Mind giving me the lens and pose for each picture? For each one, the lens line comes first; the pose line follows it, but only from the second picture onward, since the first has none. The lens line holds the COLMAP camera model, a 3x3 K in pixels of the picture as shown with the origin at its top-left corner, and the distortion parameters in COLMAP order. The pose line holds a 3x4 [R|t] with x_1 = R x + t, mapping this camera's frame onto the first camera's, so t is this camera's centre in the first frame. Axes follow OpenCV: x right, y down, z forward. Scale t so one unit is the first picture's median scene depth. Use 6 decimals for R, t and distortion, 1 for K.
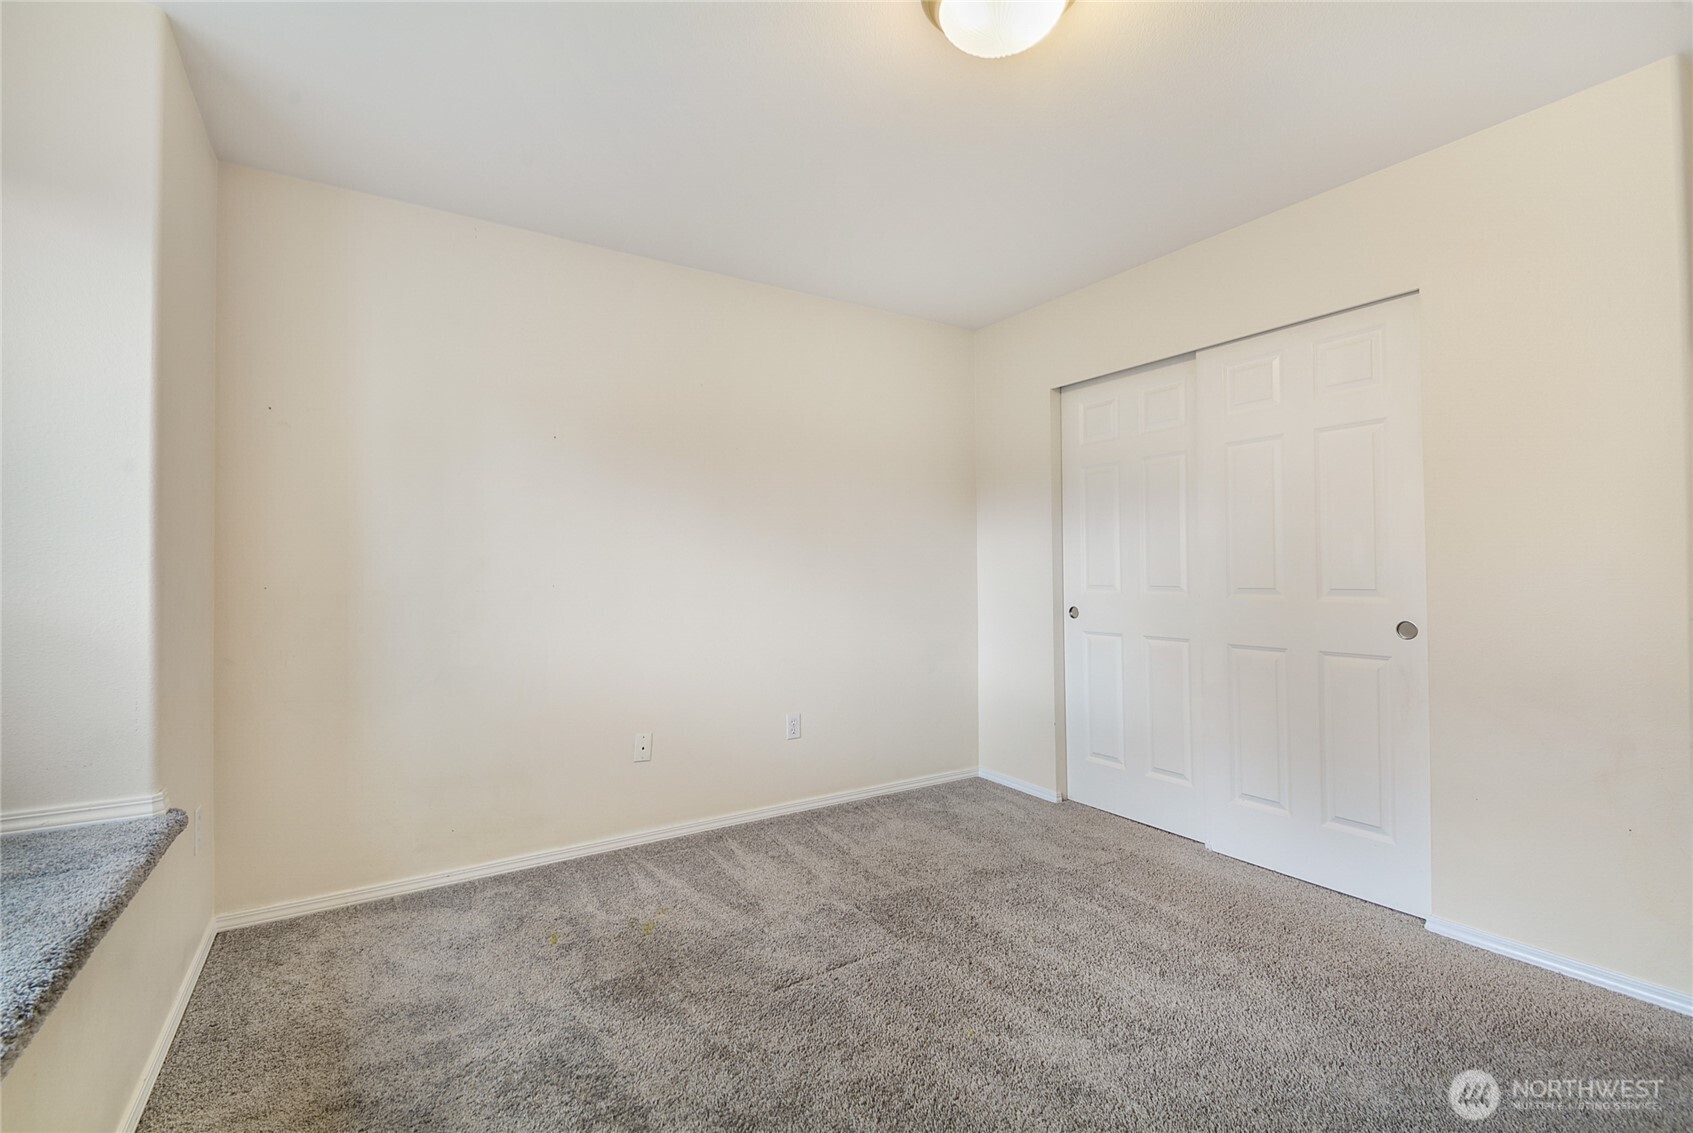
lens RADIAL K [[747.2, 0, 831.7], [0, 747.2, 565.1], [0, 0, 1]] dist [0.024228, -0.018150]
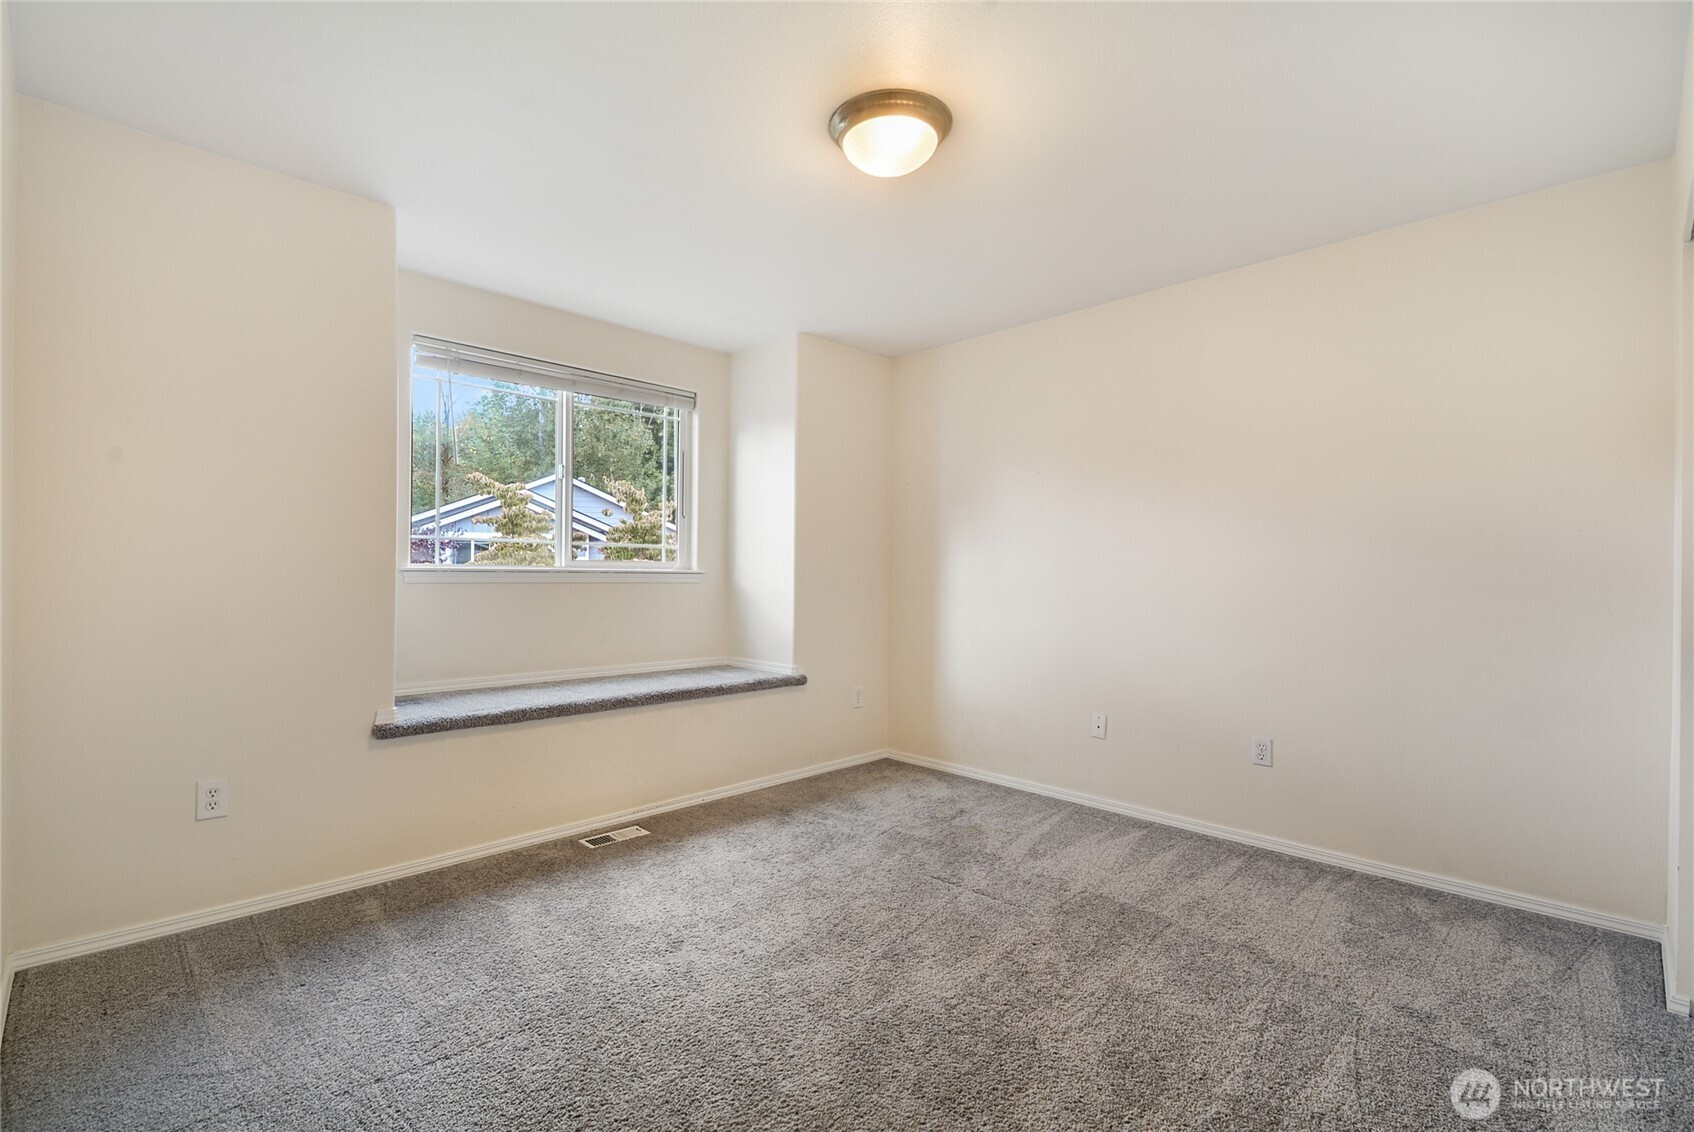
lens RADIAL K [[747.7, 0, 832.2], [0, 747.7, 564.6], [0, 0, 1]] dist [0.024228, -0.018150]
pose [[0.222909, -0.000131, -0.974839, 0.981565], [-0.002920, 0.999995, -0.000802, -0.012121], [0.974835, 0.003025, 0.222907, 0.395277]]
